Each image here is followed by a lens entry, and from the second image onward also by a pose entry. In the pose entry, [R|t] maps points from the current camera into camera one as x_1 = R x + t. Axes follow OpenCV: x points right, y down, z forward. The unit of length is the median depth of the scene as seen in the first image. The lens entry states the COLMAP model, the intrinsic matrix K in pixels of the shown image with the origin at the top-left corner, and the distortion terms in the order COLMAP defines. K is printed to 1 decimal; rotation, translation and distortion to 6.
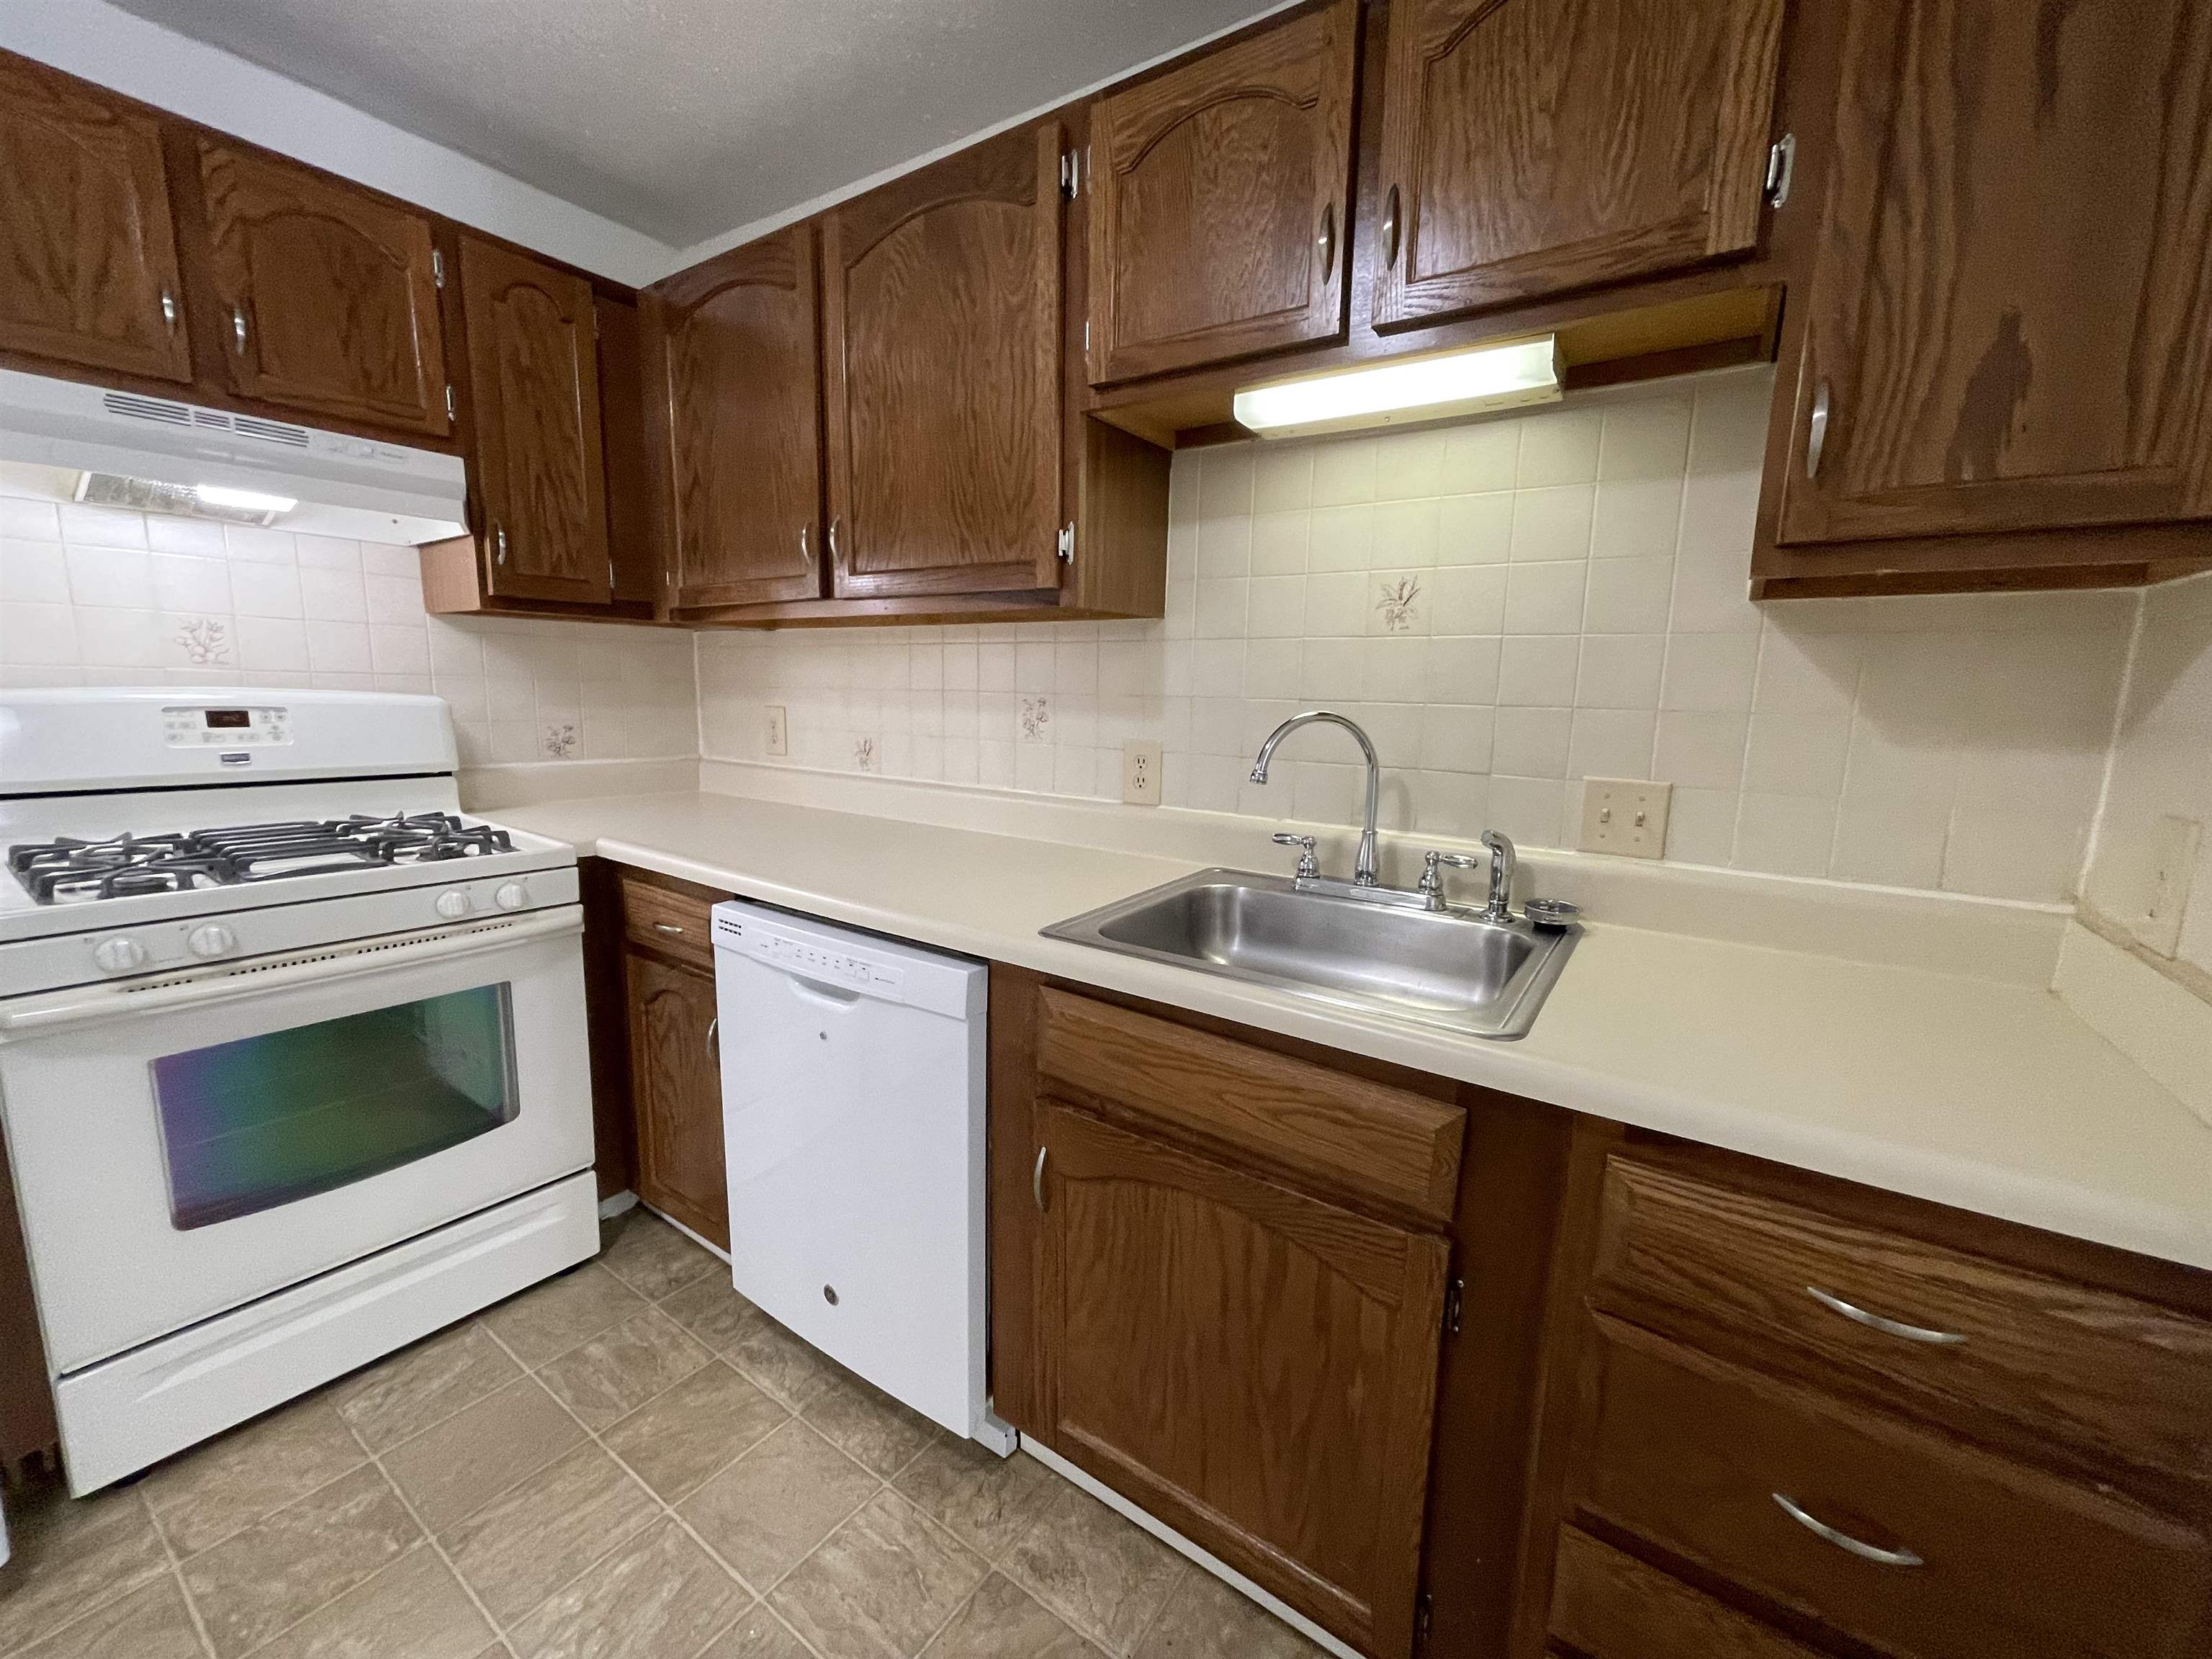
lens RADIAL K [[892.1, 0, 1100.7], [0, 892.1, 833.8], [0, 0, 1]] dist [-0.001460, 0.000157]
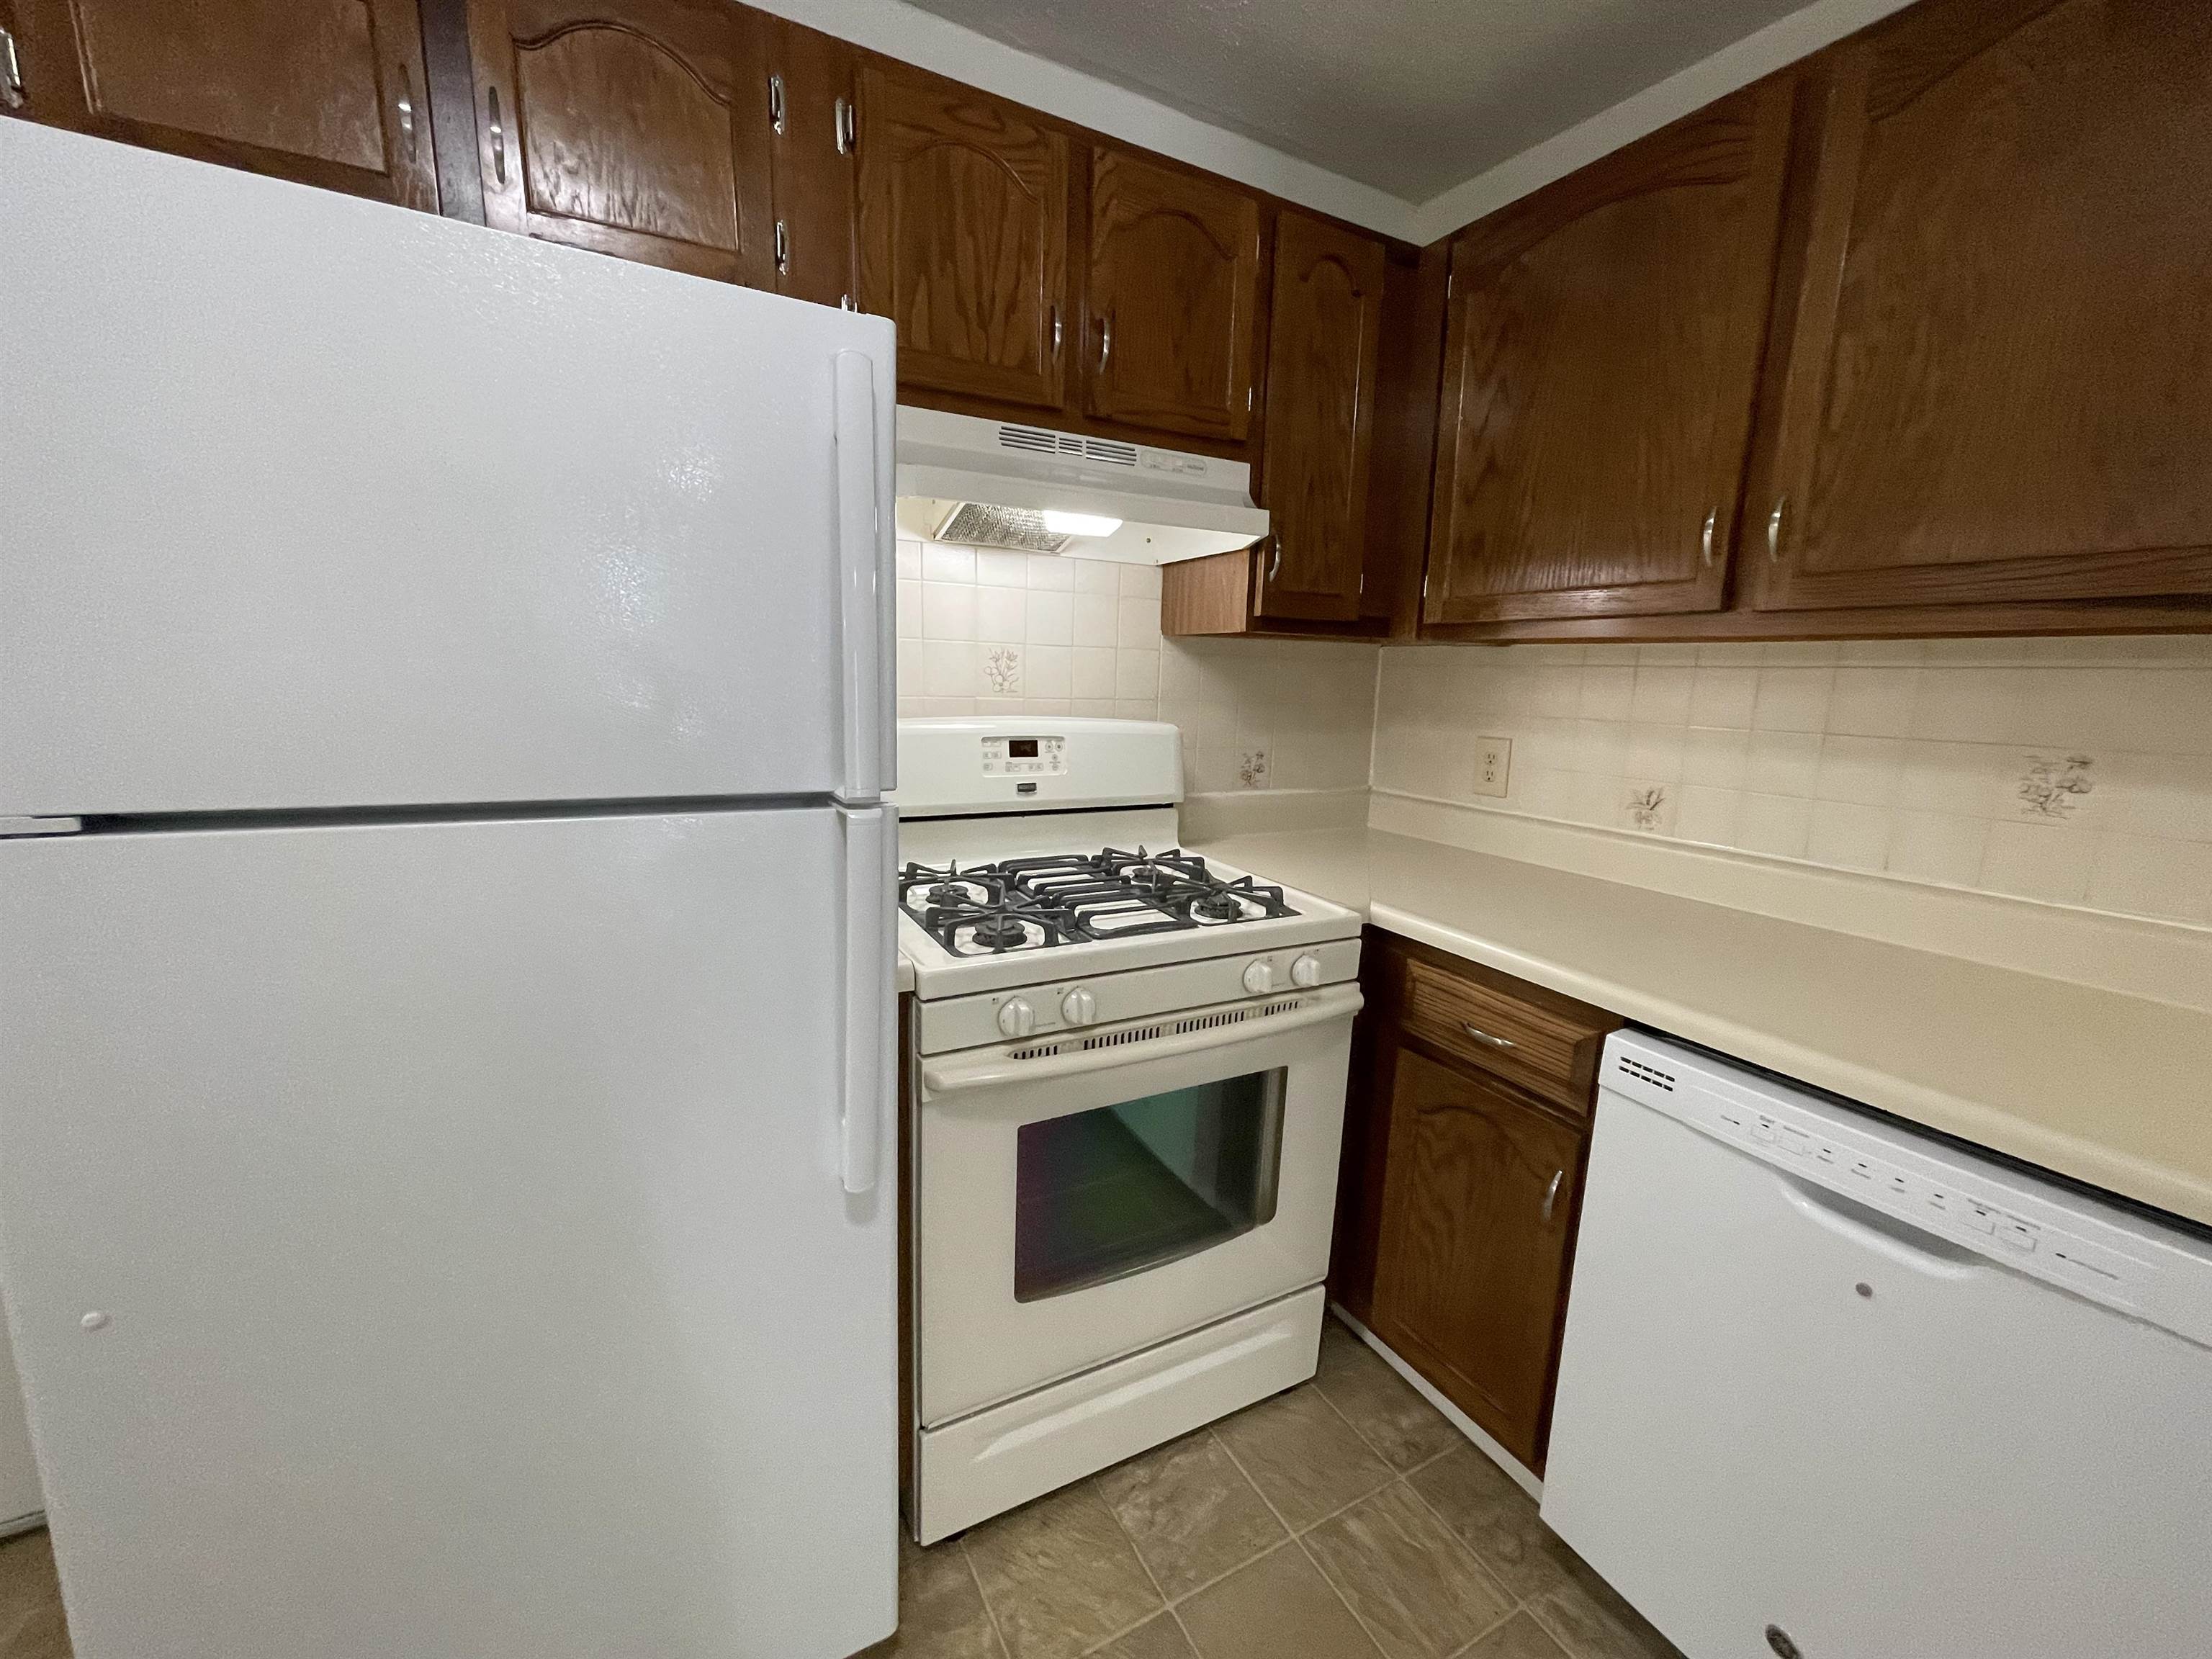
lens RADIAL K [[892.1, 0, 1100.7], [0, 892.1, 833.8], [0, 0, 1]] dist [-0.001460, 0.000157]
pose [[0.896070, 0.080768, -0.436503, -0.507571], [-0.077941, 0.996659, 0.024417, -0.071905], [0.437016, 0.012142, 0.899372, 0.152632]]
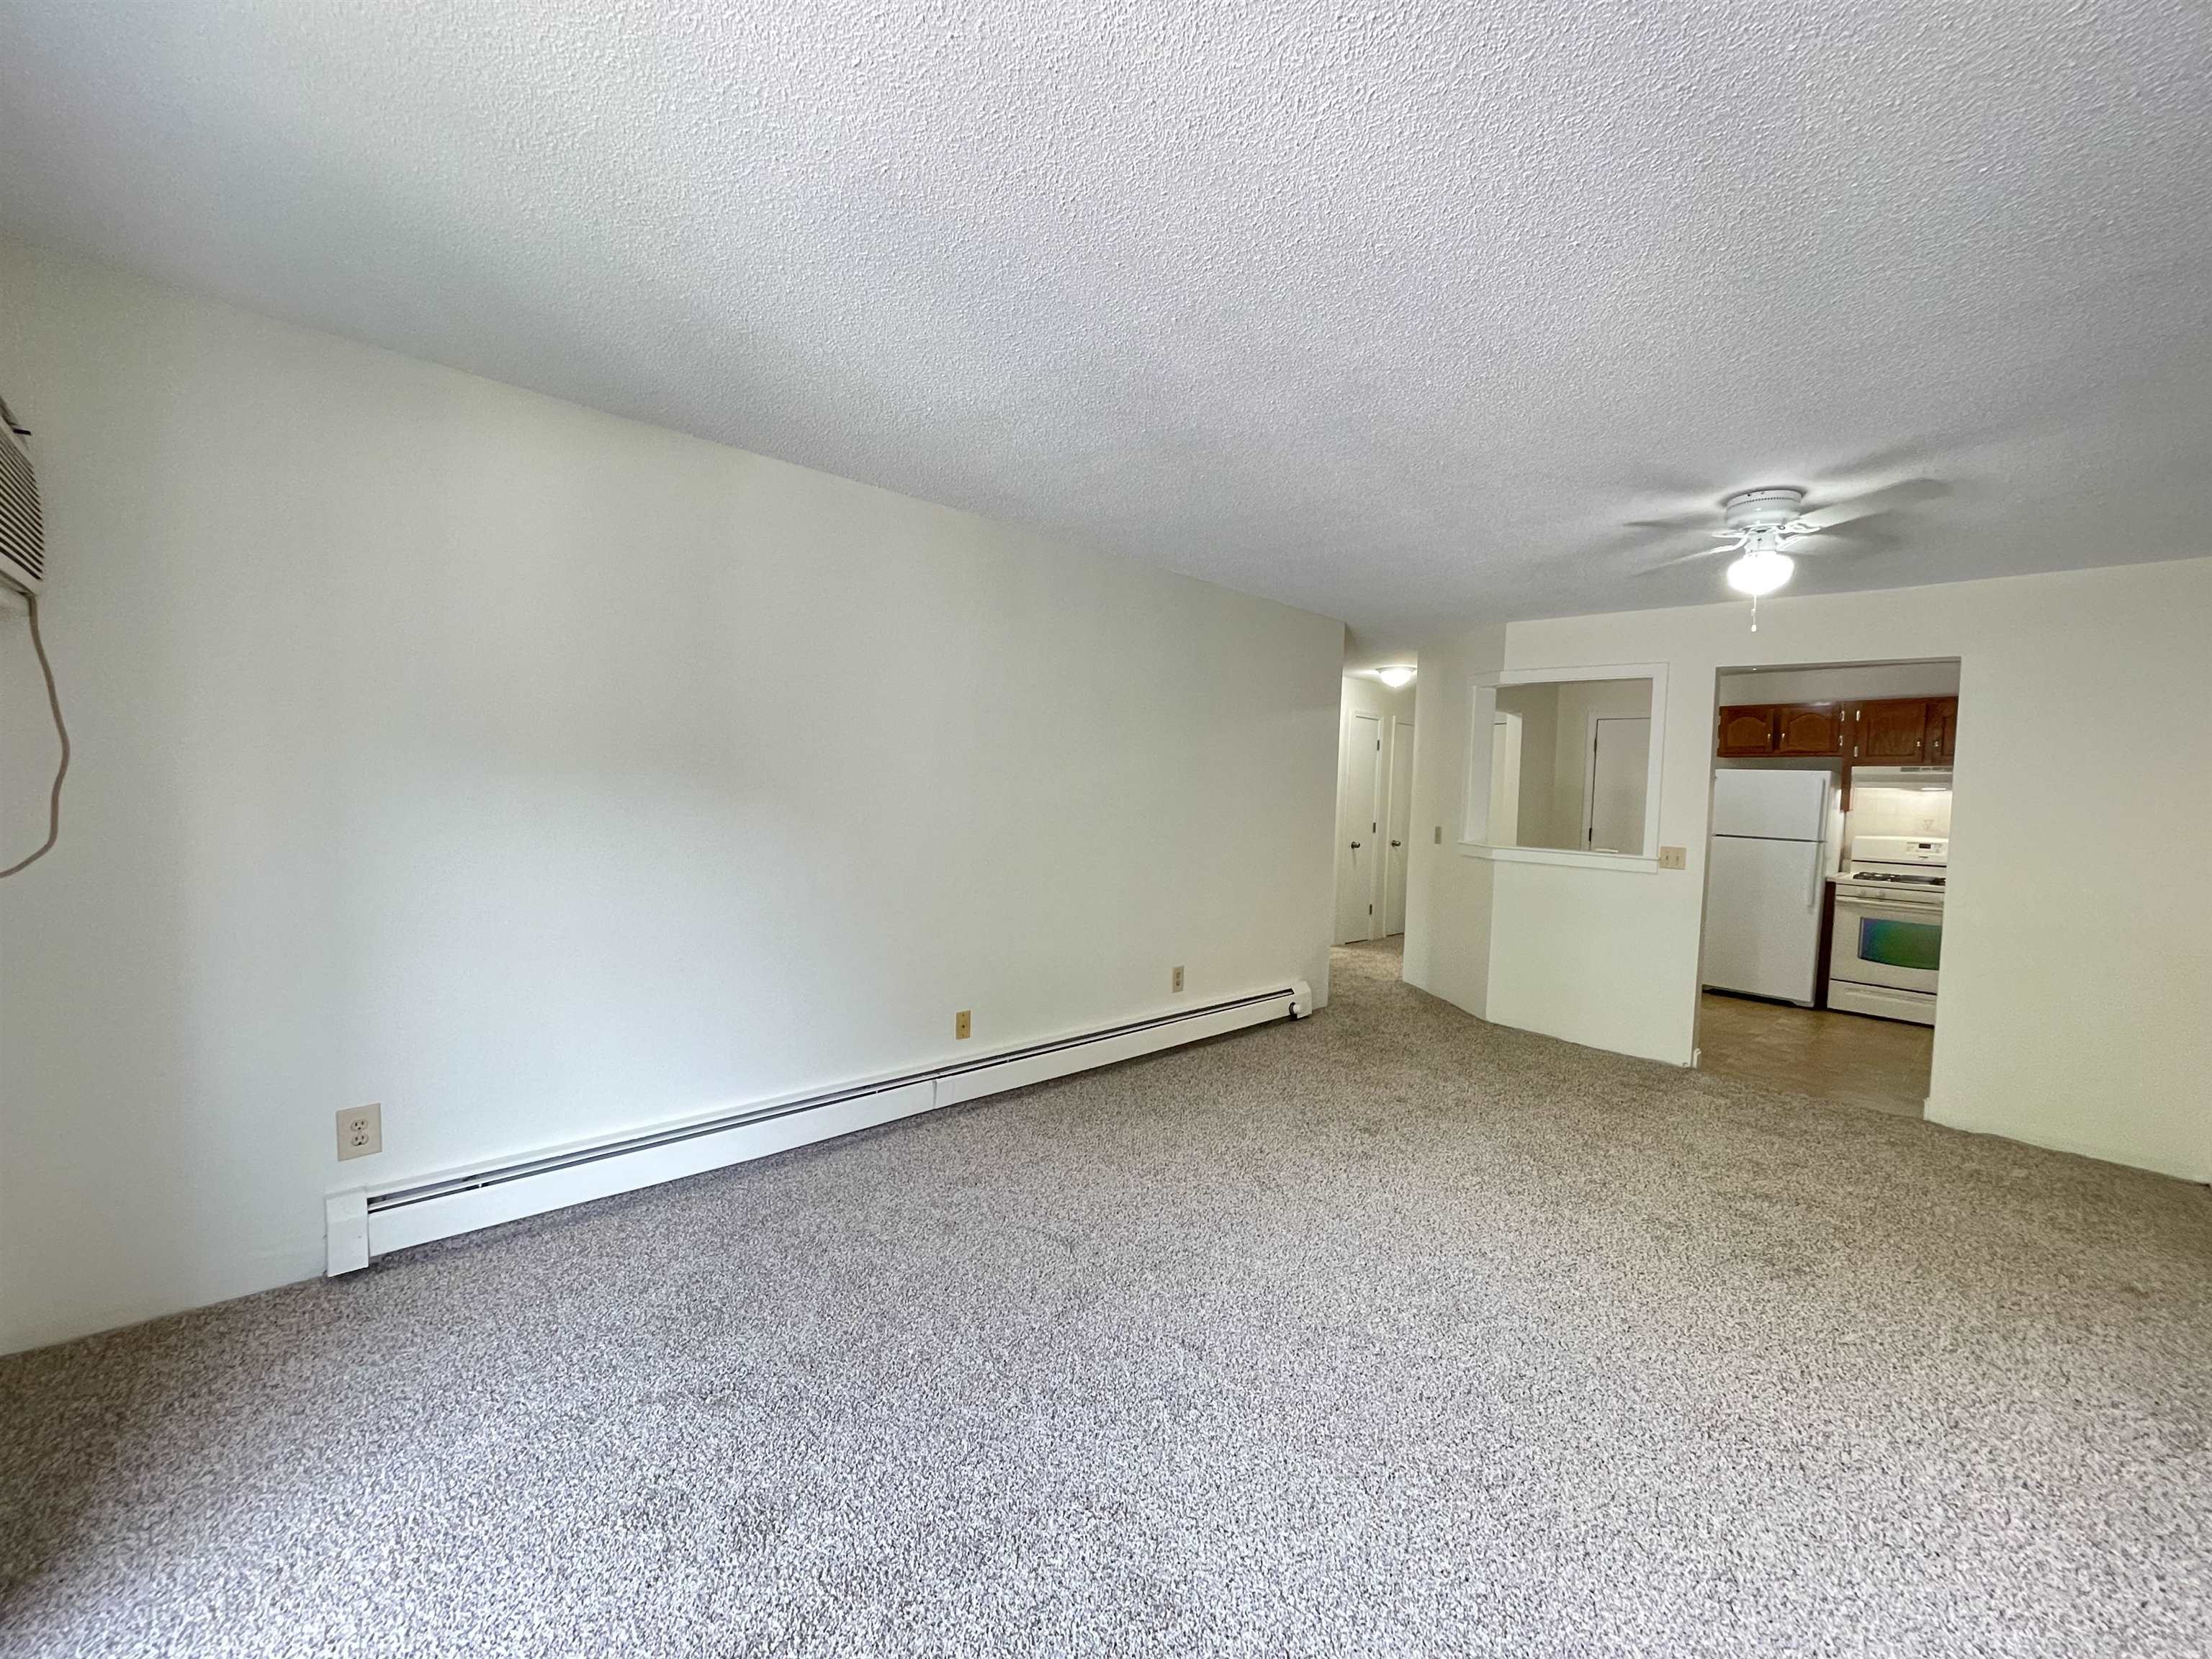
lens RADIAL K [[892.1, 0, 1100.7], [0, 892.1, 833.8], [0, 0, 1]] dist [-0.001460, 0.000157]
pose [[-0.191768, 0.027058, -0.981067, 3.408000], [-0.186857, 0.980329, 0.063563, 0.227744], [0.963488, 0.195509, -0.182939, -1.648240]]
